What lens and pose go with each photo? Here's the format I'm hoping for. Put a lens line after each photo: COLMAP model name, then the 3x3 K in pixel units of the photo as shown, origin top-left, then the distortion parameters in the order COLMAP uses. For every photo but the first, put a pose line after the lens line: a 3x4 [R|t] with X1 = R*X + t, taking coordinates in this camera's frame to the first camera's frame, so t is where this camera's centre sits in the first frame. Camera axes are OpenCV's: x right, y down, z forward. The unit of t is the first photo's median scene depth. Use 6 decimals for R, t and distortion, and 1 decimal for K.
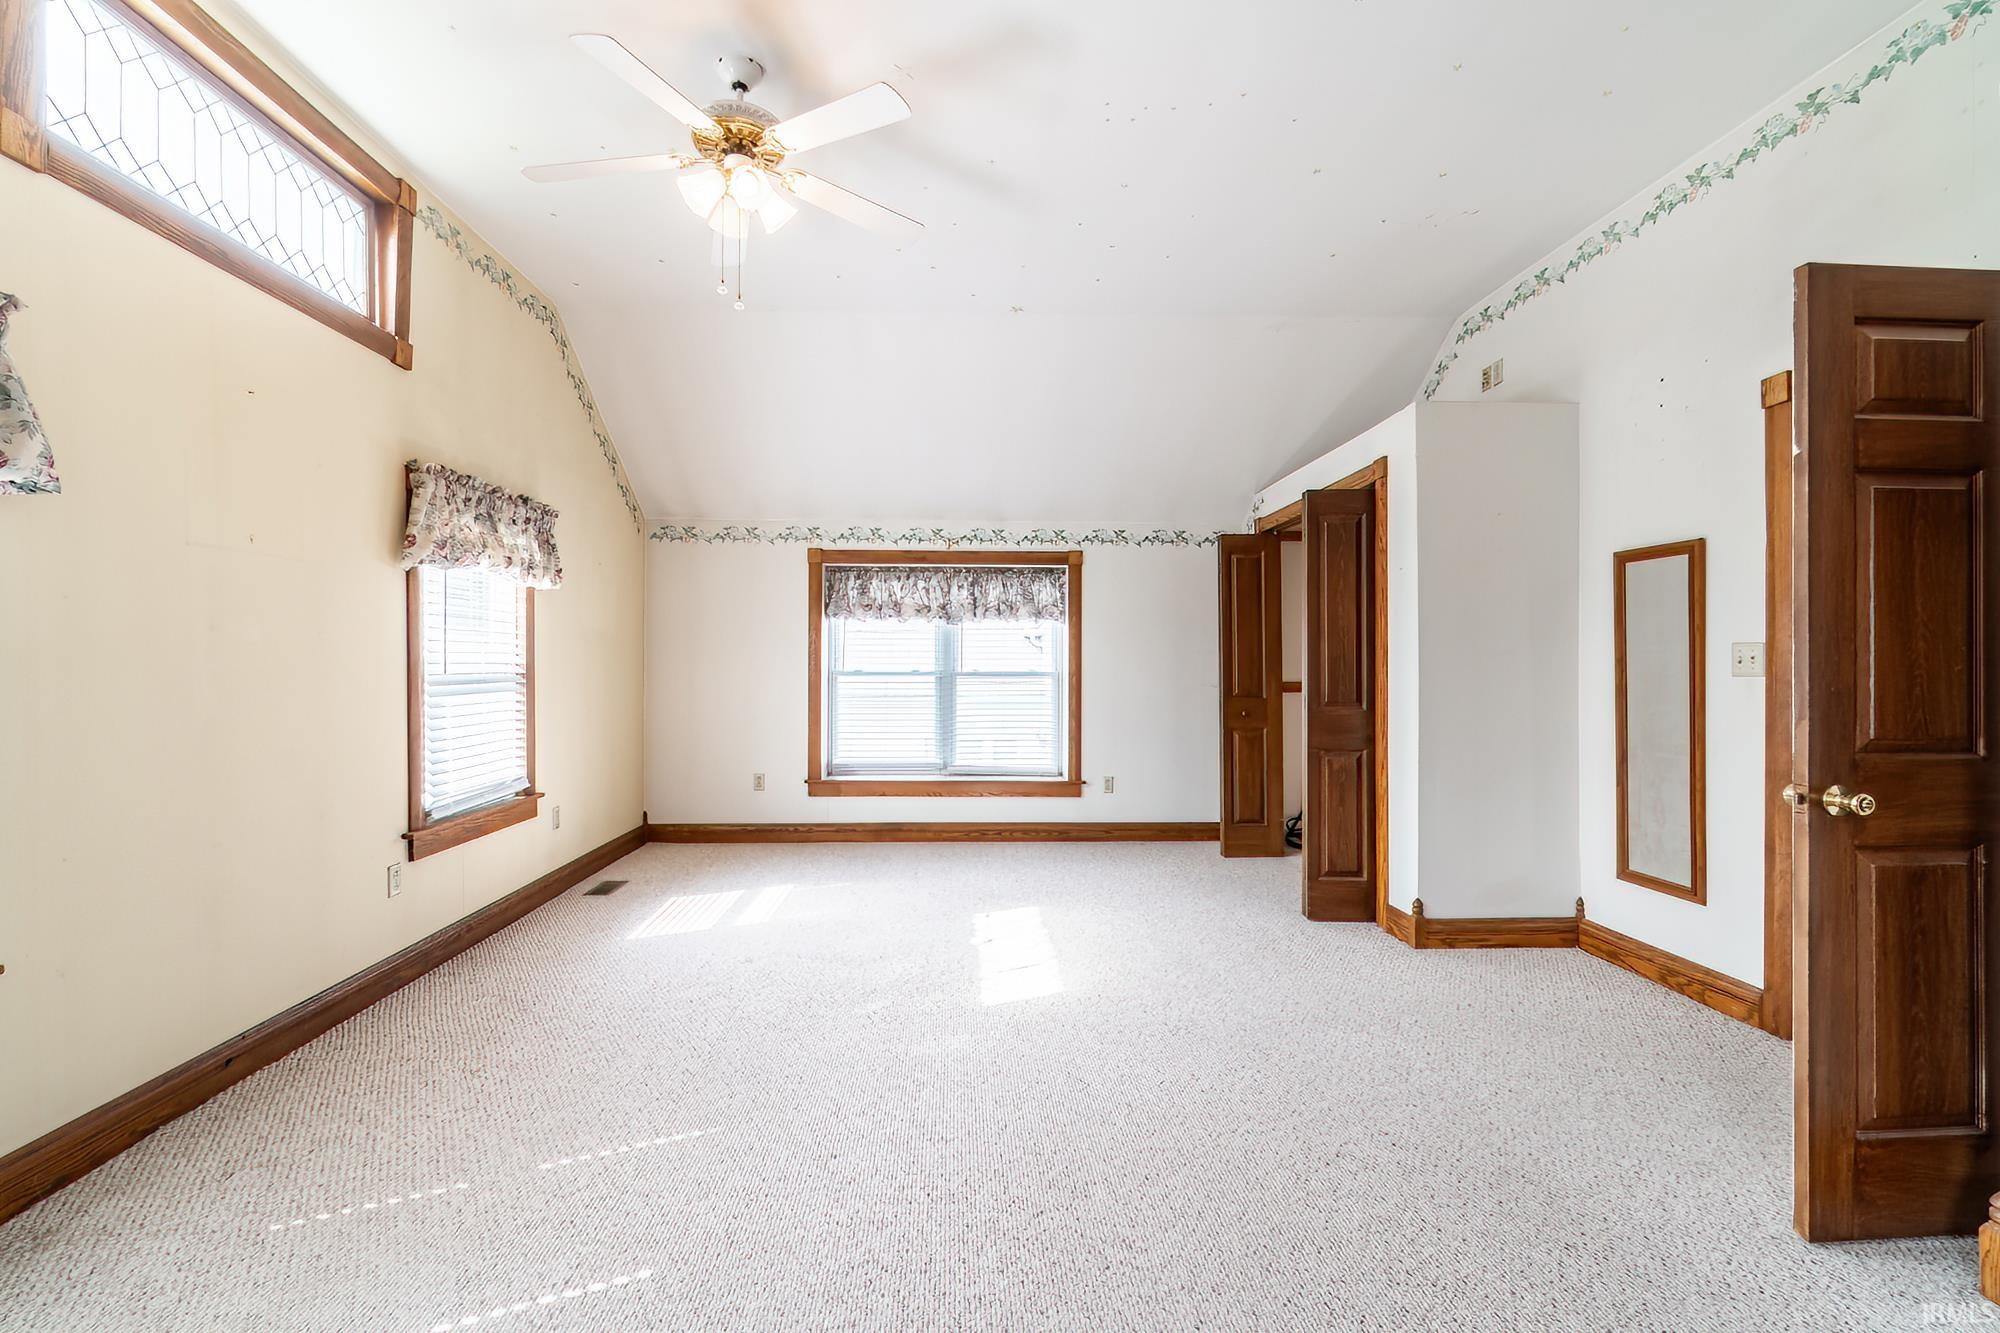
lens RADIAL K [[865.9, 0, 1000.0], [0, 865.9, 666.5], [0, 0, 1]] dist [-0.002040, 0.000995]
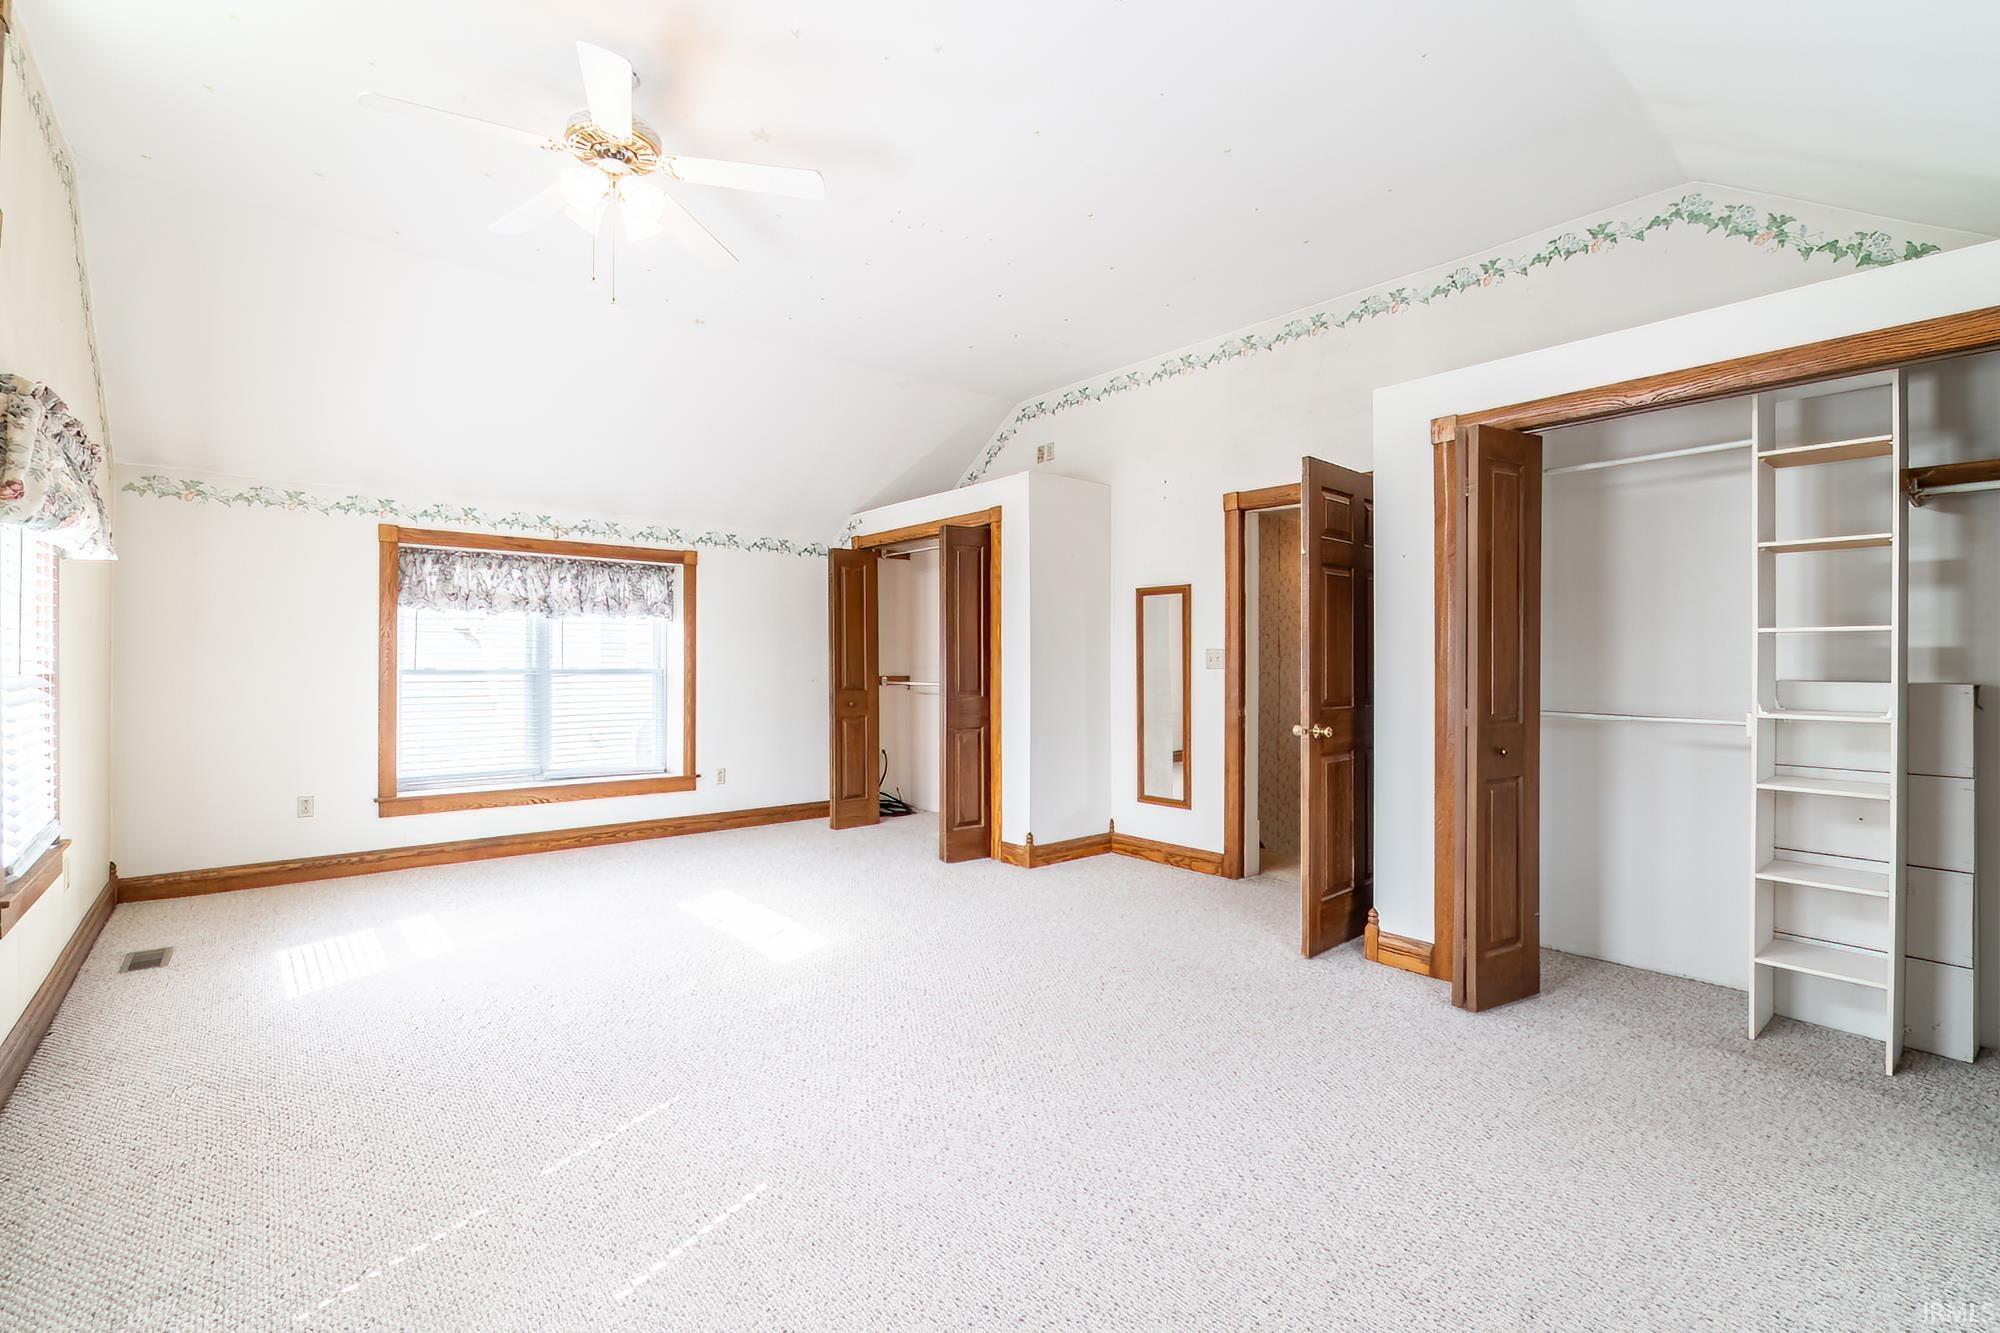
lens RADIAL K [[863.7, 0, 1000.0], [0, 863.7, 666.5], [0, 0, 1]] dist [-0.003920, -0.000537]
pose [[0.787411, -0.003580, 0.616418, -0.270523], [0.001042, 0.999989, 0.004476, -0.000749], [-0.616427, -0.002882, 0.787407, -0.033567]]
